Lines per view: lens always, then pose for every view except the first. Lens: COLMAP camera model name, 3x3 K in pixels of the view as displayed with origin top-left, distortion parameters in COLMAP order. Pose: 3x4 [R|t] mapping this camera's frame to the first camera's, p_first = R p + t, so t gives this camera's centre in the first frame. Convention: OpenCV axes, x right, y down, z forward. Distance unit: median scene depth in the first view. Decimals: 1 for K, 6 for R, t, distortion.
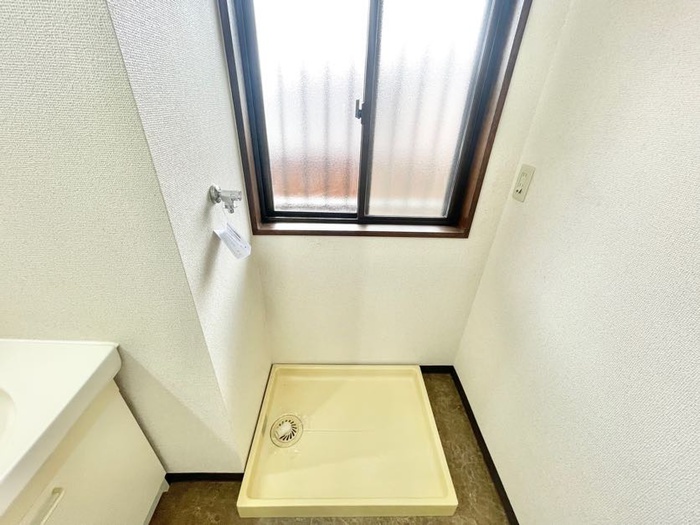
lens RADIAL K [[283.3, 0, 347.6], [0, 283.3, 261.1], [0, 0, 1]] dist [-0.001613, 0.000763]
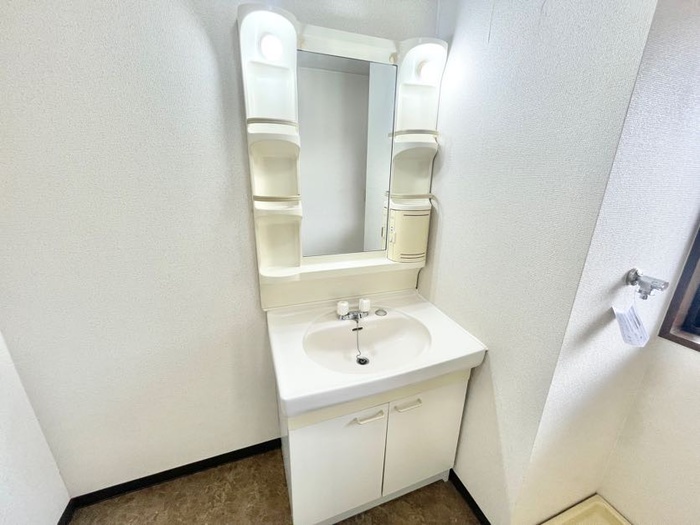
lens RADIAL K [[283.3, 0, 350.4], [0, 283.3, 260.7], [0, 0, 1]] dist [-0.001613, 0.000763]
pose [[0.321853, 0.255723, -0.911601, 0.125557], [-0.480785, 0.873598, 0.075315, 0.130193], [0.815633, 0.414043, 0.404118, -0.283507]]
